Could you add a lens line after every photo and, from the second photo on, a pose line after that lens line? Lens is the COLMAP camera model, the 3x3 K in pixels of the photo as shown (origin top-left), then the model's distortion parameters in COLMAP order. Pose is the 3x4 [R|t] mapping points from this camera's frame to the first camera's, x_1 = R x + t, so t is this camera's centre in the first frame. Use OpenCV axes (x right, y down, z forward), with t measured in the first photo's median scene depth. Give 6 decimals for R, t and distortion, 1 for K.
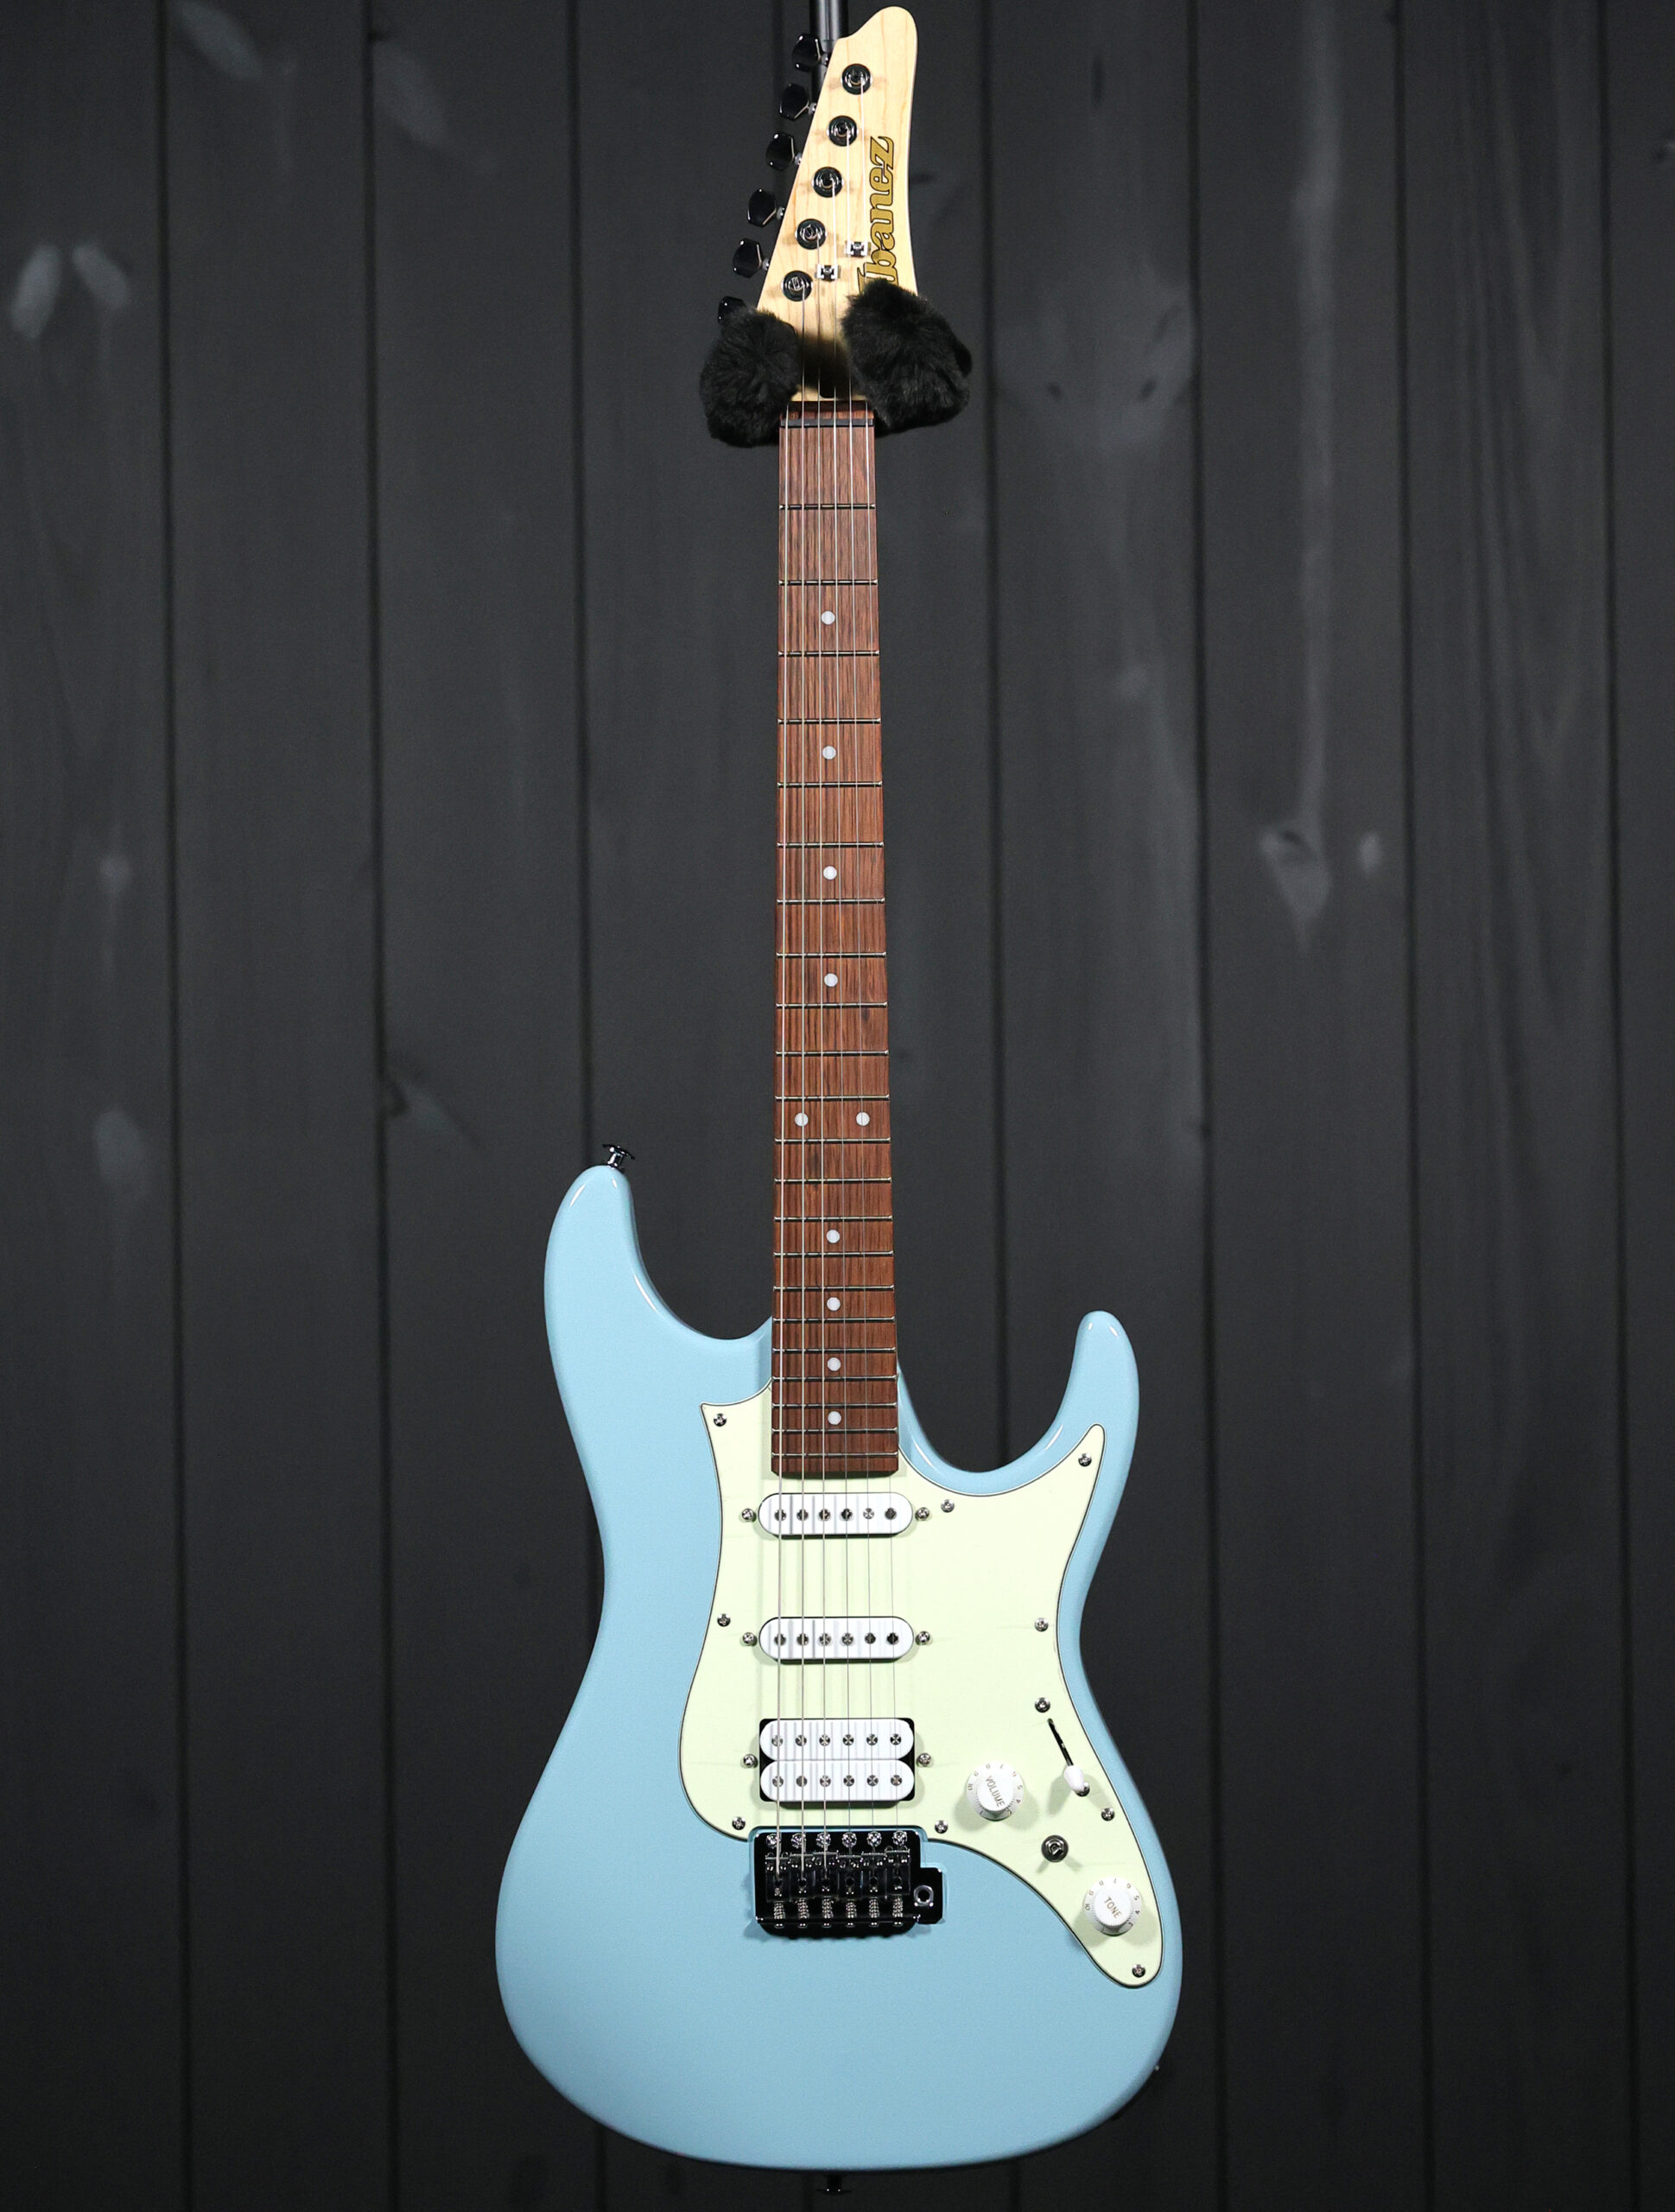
lens RADIAL K [[8118.6, 0, 840.5], [0, 8118.6, 1109.0], [0, 0, 1]] dist [0.025430, 0.000000]
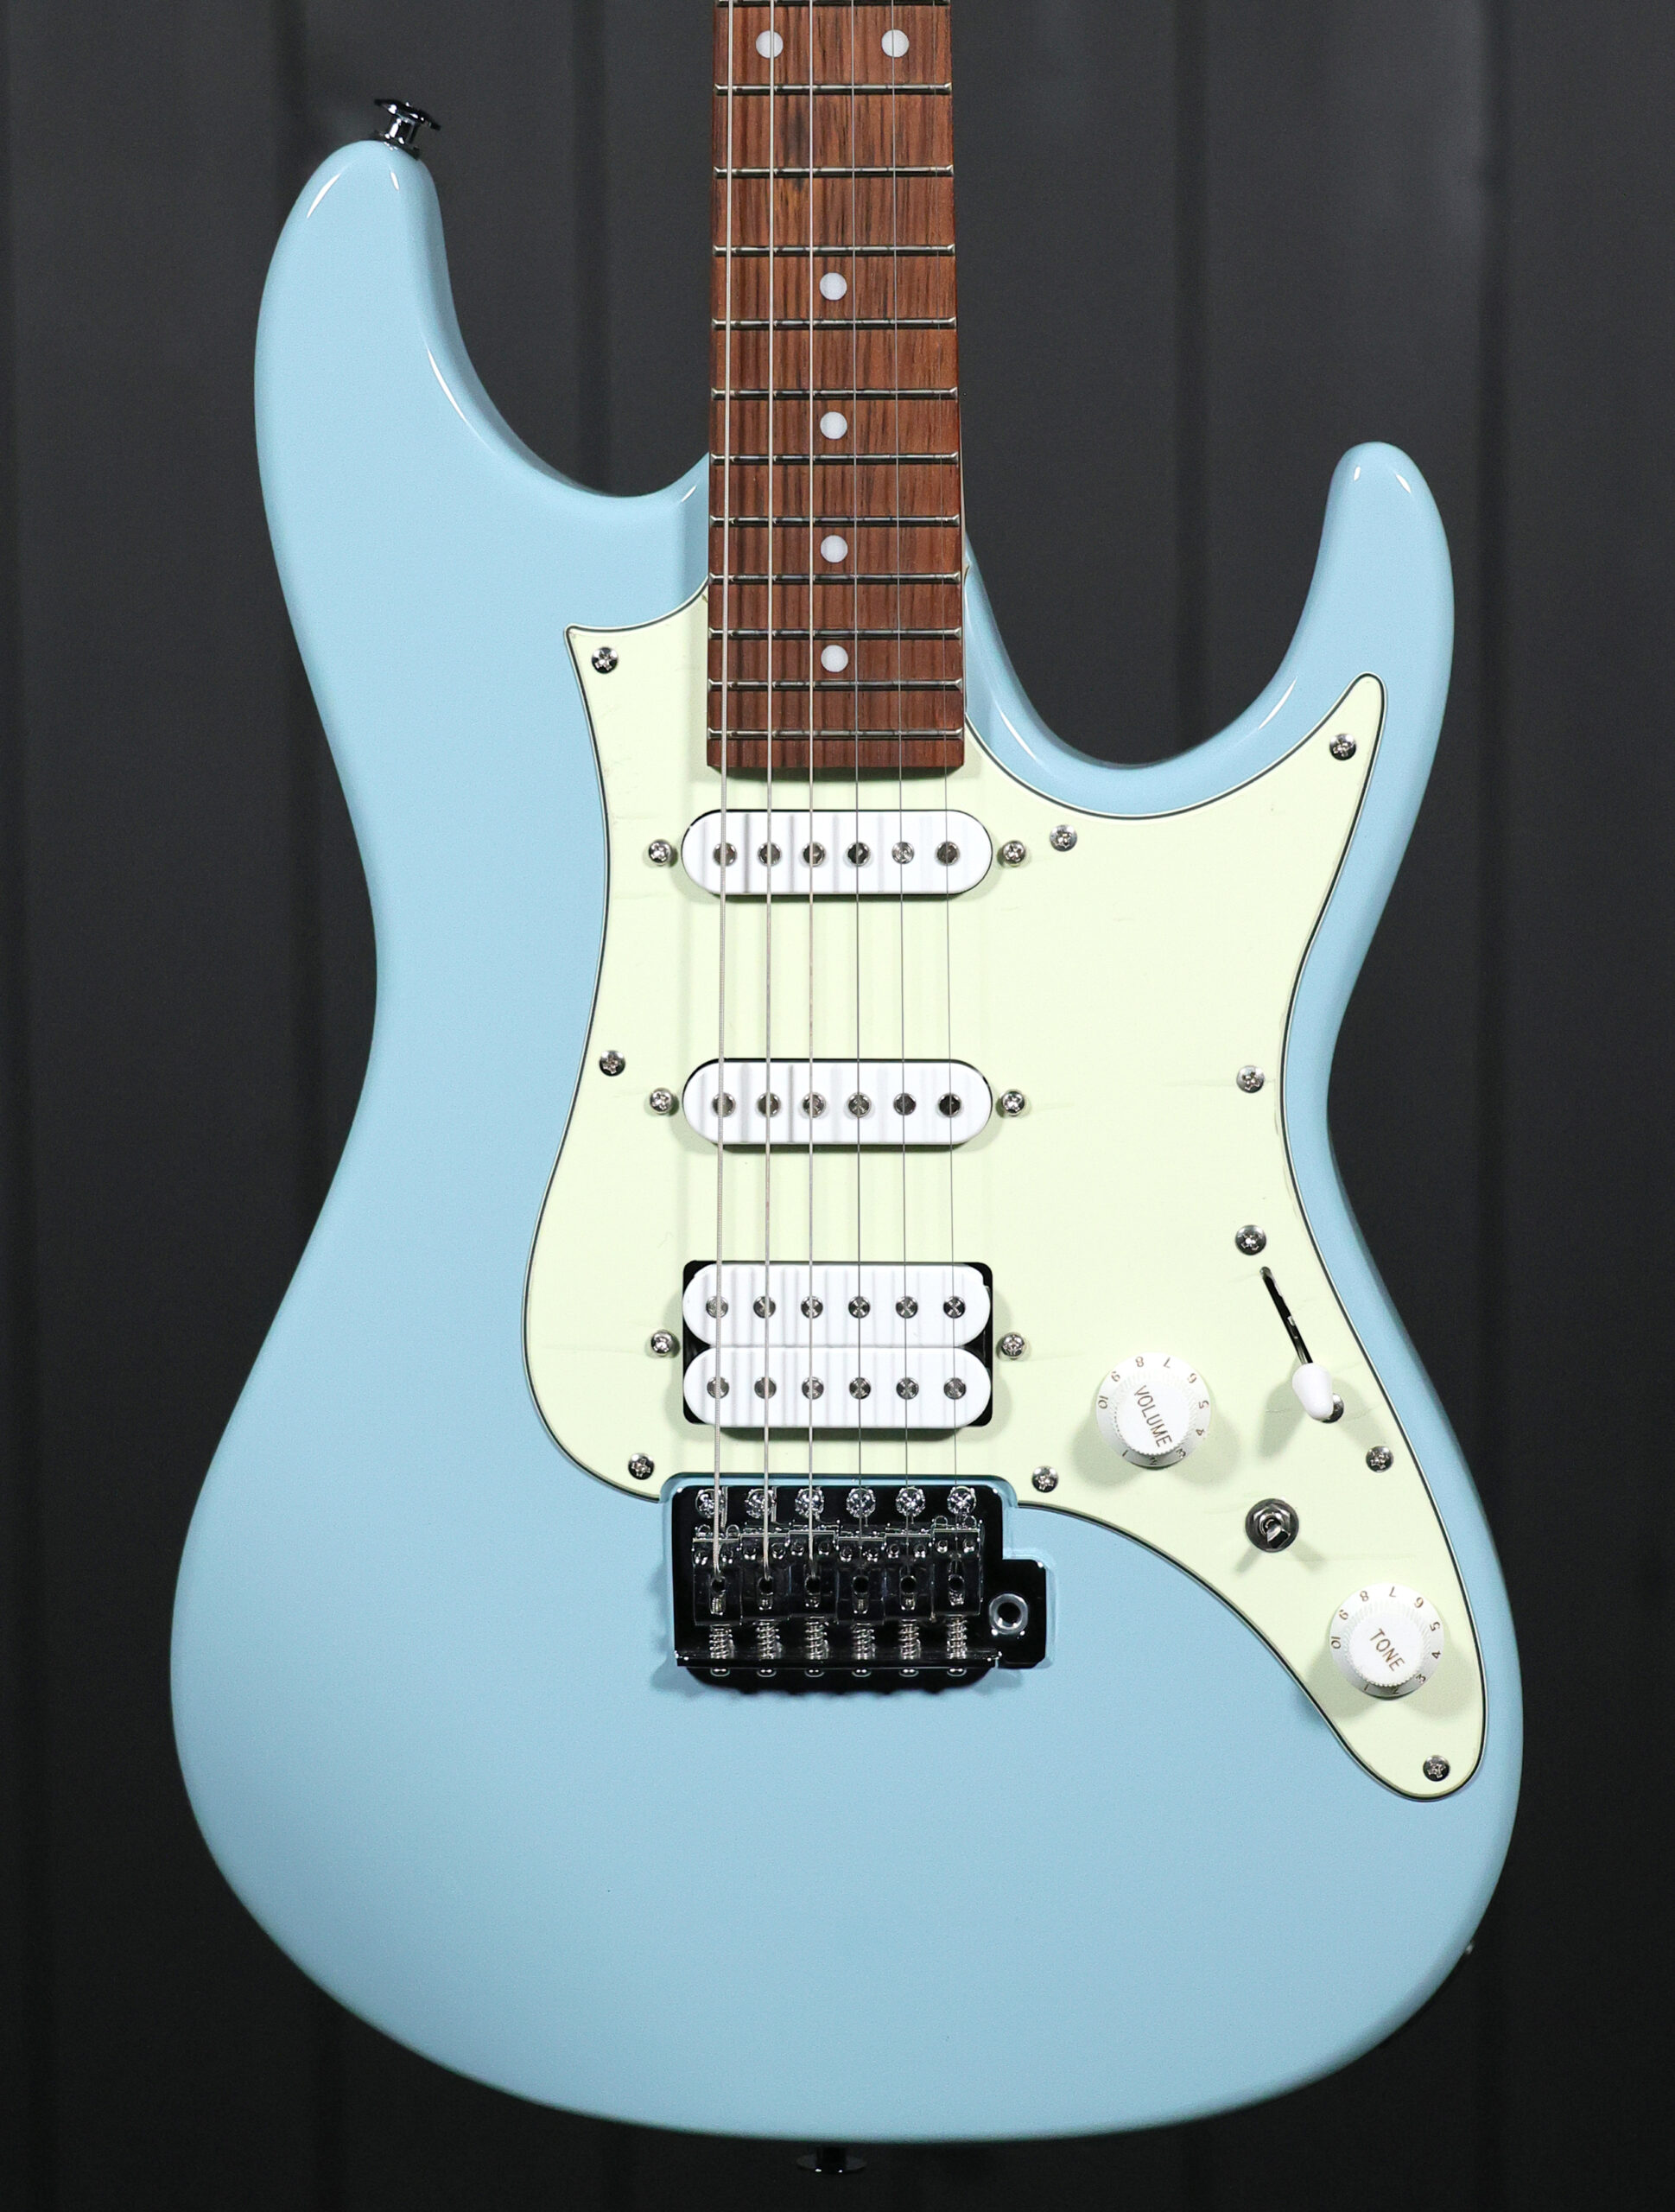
lens RADIAL K [[6514.9, 0, 885.9], [0, 6514.9, 1155.0], [0, 0, 1]] dist [-0.023540, 0.000000]
pose [[0.999445, 0.008813, -0.032140, 0.015333], [-0.004276, 0.990339, 0.138601, 0.013125], [0.033051, -0.138386, 0.989827, 0.605348]]
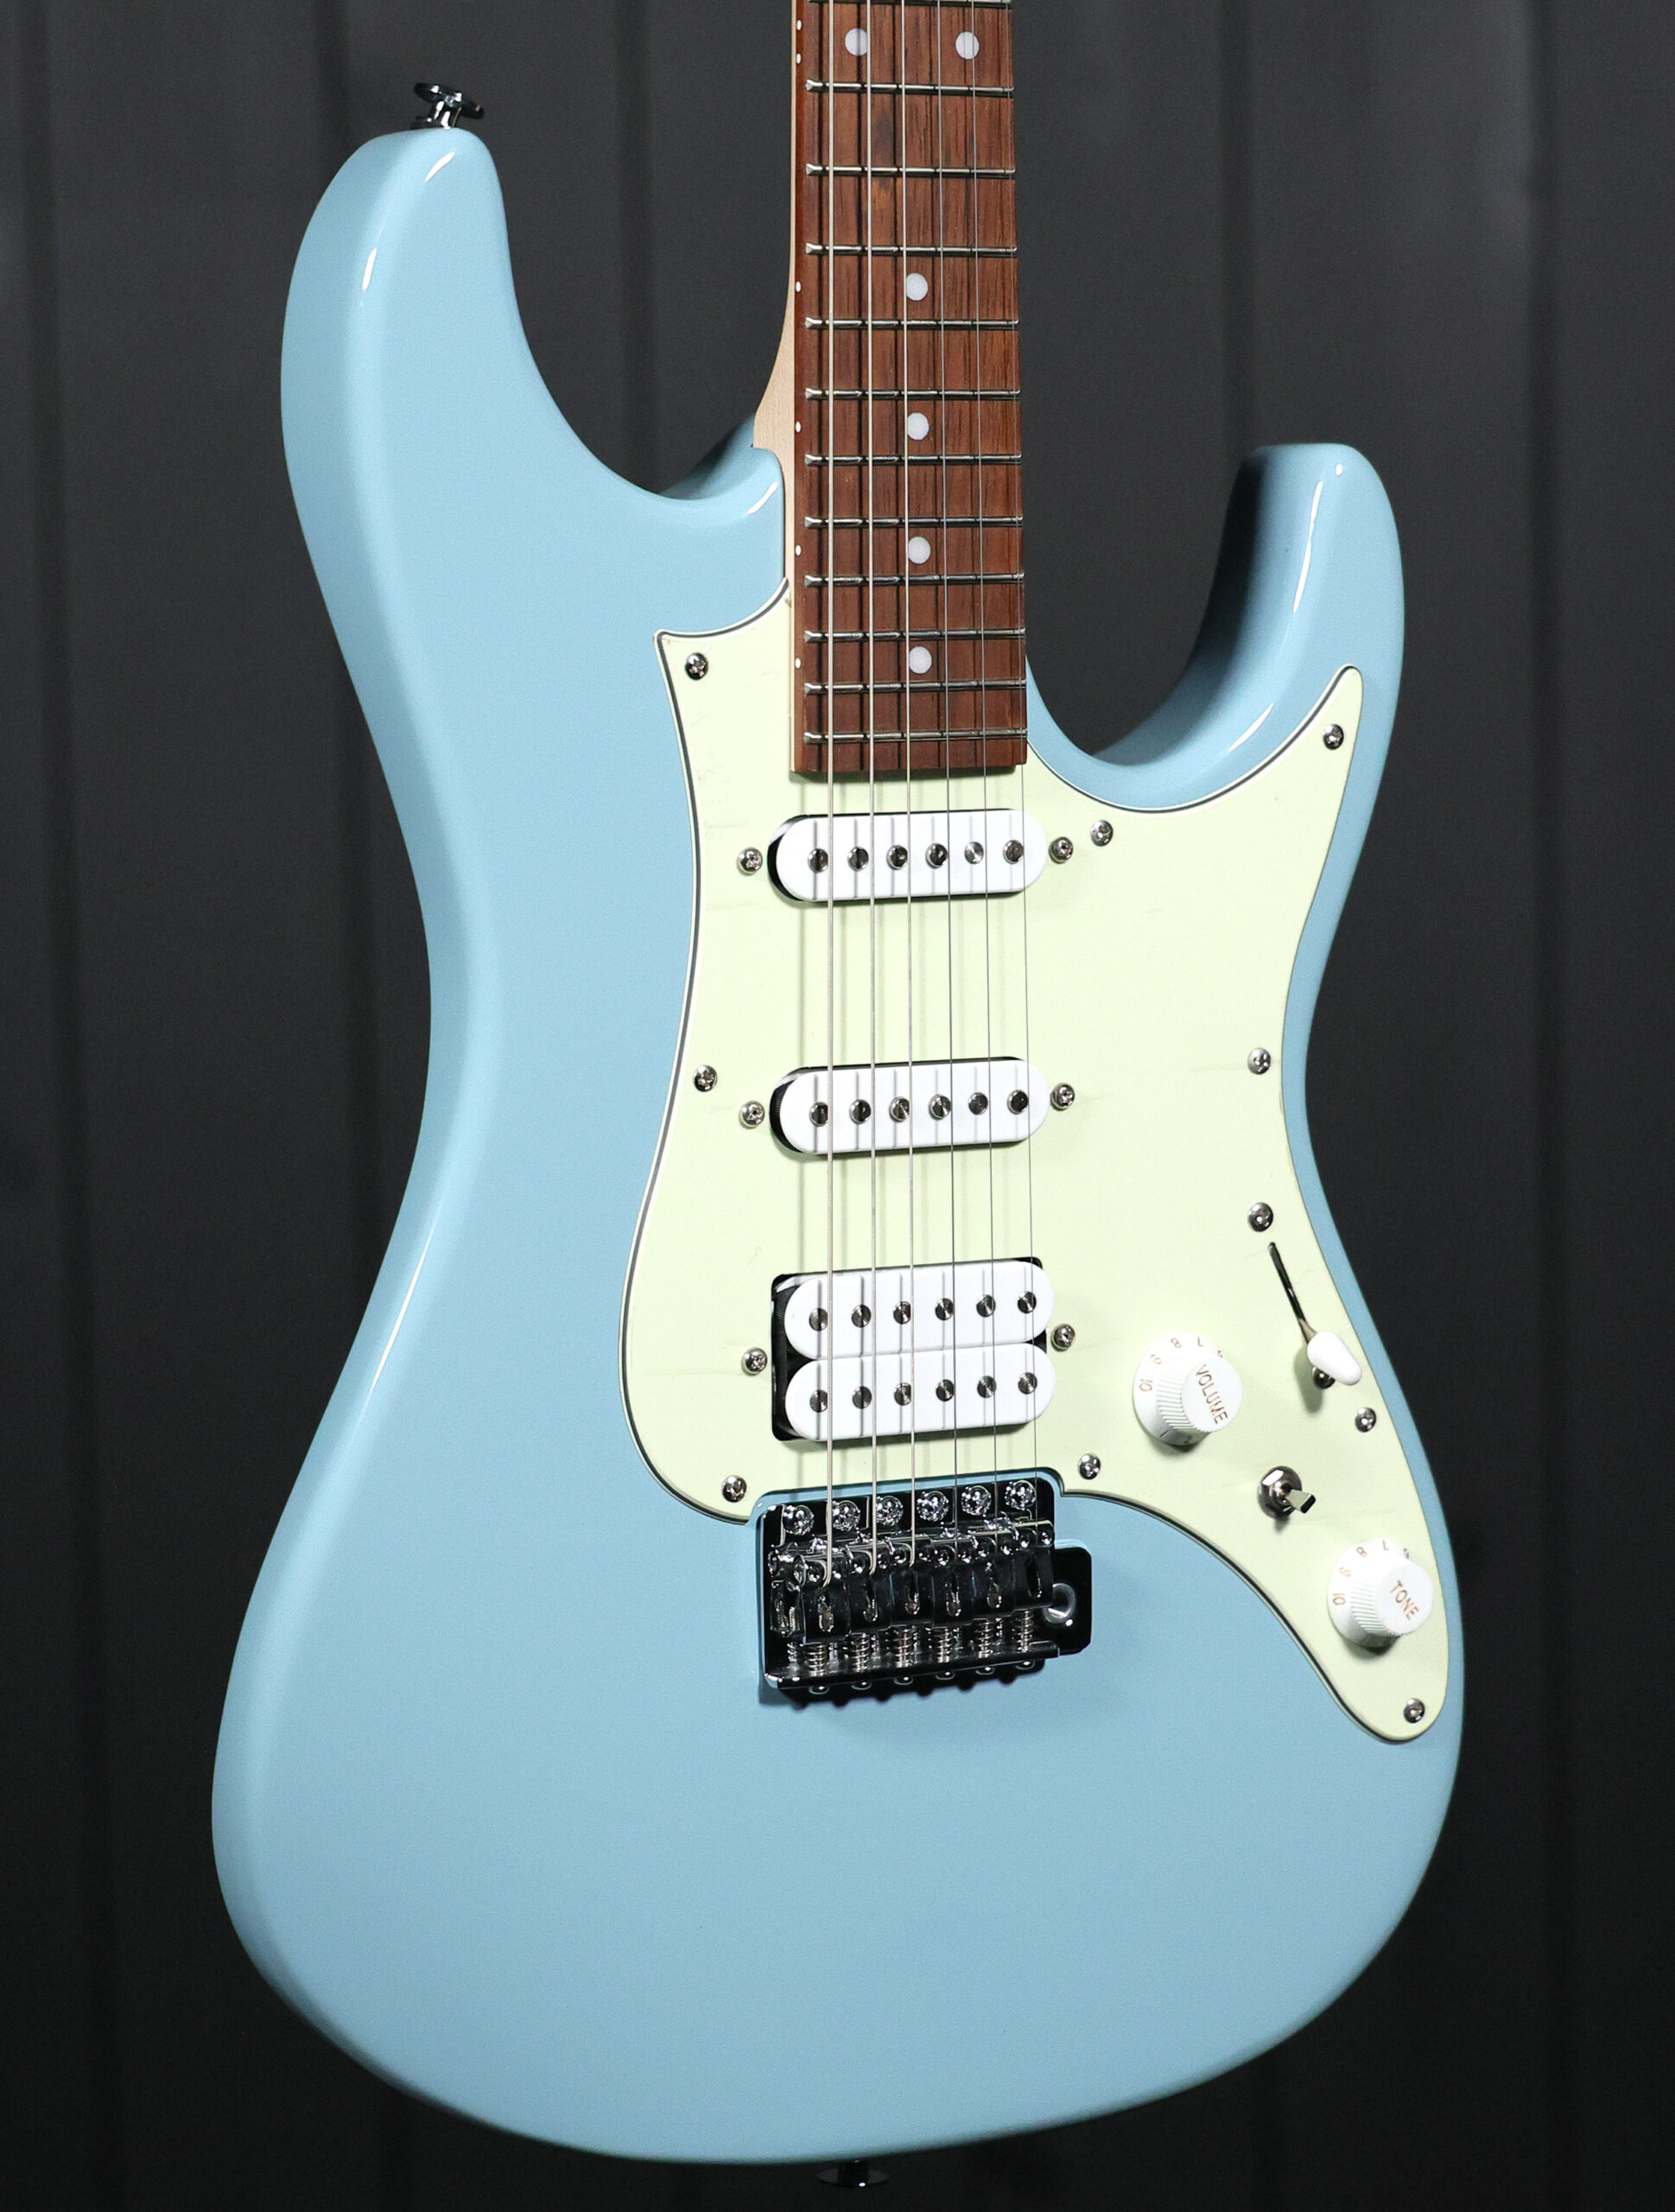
lens RADIAL K [[6514.9, 0, 835.6], [0, 6514.9, 1118.1], [0, 0, 1]] dist [-0.023540, 0.000000]
pose [[0.859622, -0.047584, 0.508709, -0.206585], [-0.015835, 0.992694, 0.119613, 0.018542], [-0.510684, -0.110878, 0.852589, 0.664057]]
